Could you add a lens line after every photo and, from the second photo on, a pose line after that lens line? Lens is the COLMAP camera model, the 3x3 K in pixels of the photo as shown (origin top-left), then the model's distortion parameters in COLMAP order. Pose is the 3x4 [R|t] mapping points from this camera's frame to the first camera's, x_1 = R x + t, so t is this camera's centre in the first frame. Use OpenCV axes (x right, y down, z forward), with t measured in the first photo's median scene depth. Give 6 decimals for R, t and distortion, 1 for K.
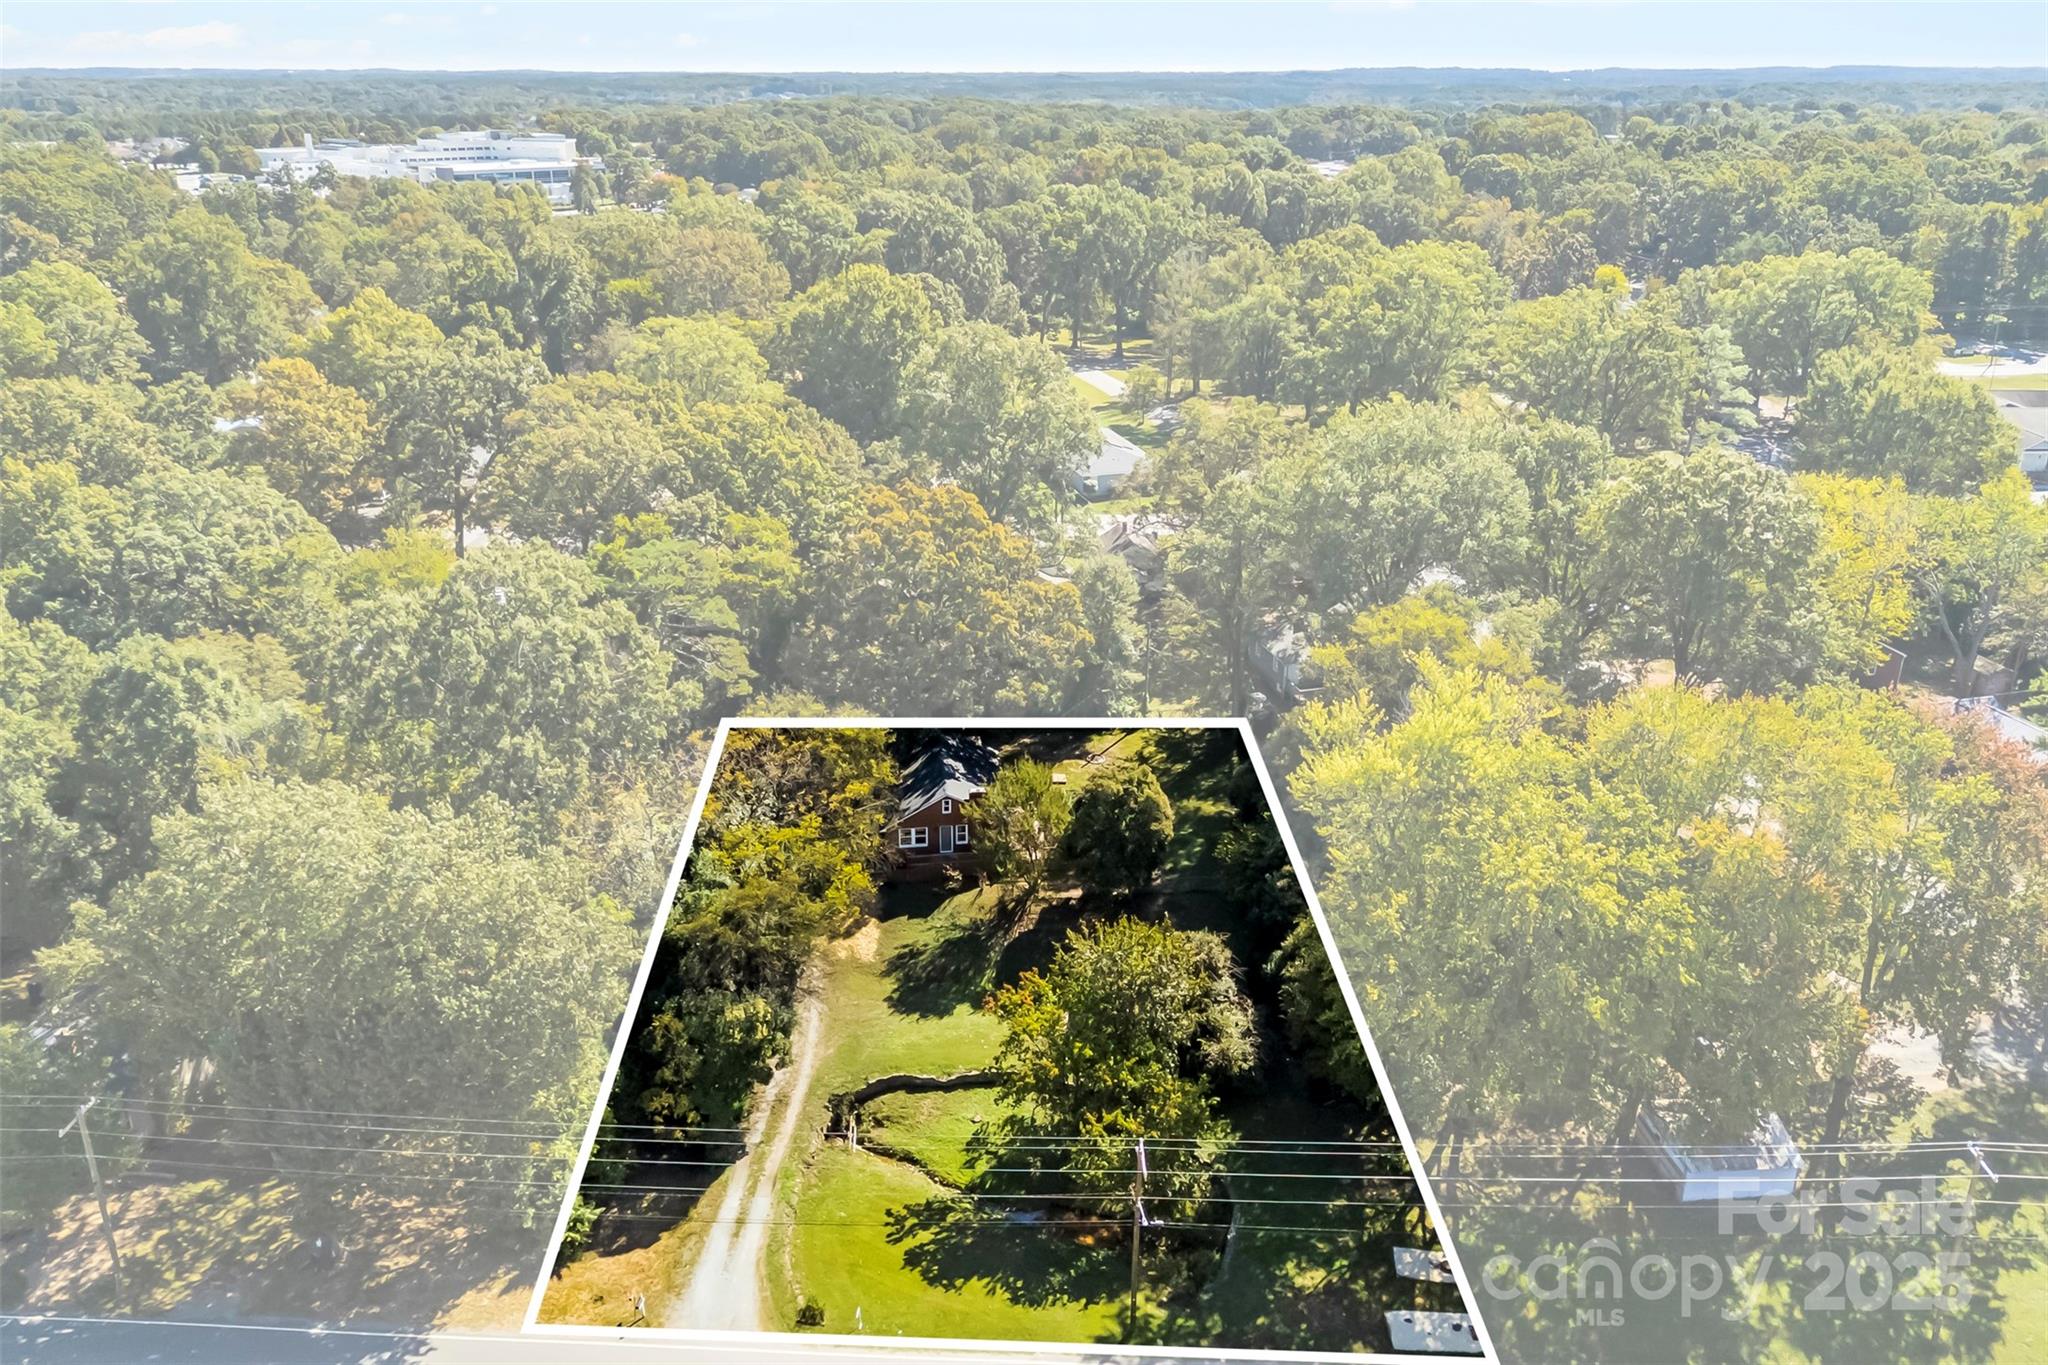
lens RADIAL K [[1421.0, 0, 1037.6], [0, 1421.0, 684.6], [0, 0, 1]] dist [0.049487, -0.027678]
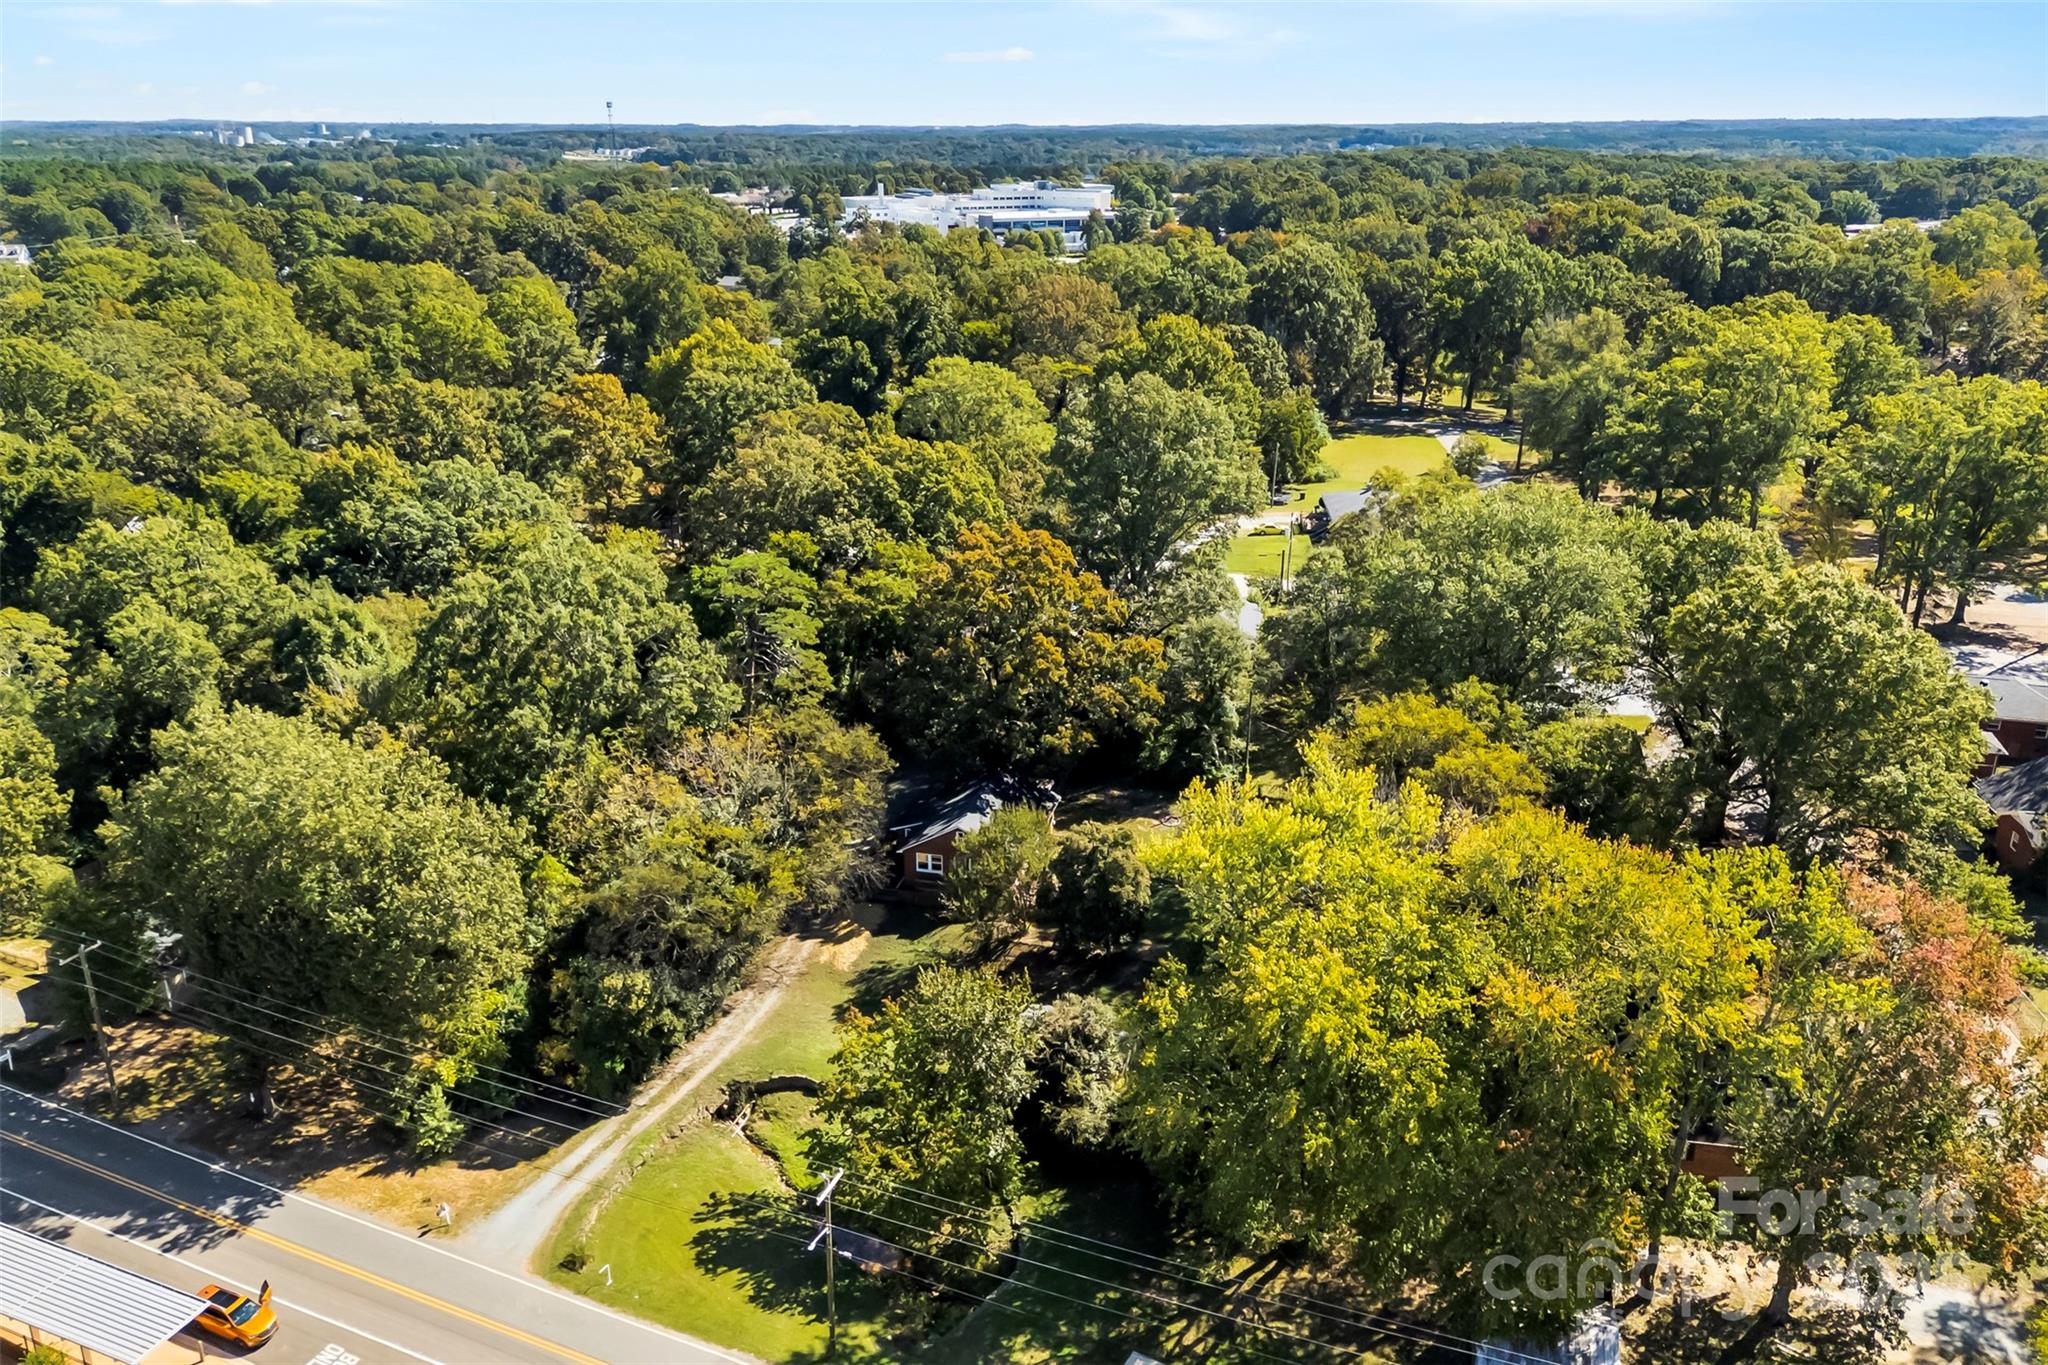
lens RADIAL K [[1421.0, 0, 1059.6], [0, 1421.0, 732.2], [0, 0, 1]] dist [0.049487, -0.027678]
pose [[0.937267, 0.135594, -0.321160, 0.380762], [-0.136320, 0.990456, 0.020339, -0.024834], [0.320853, 0.024717, 0.946806, 0.058218]]
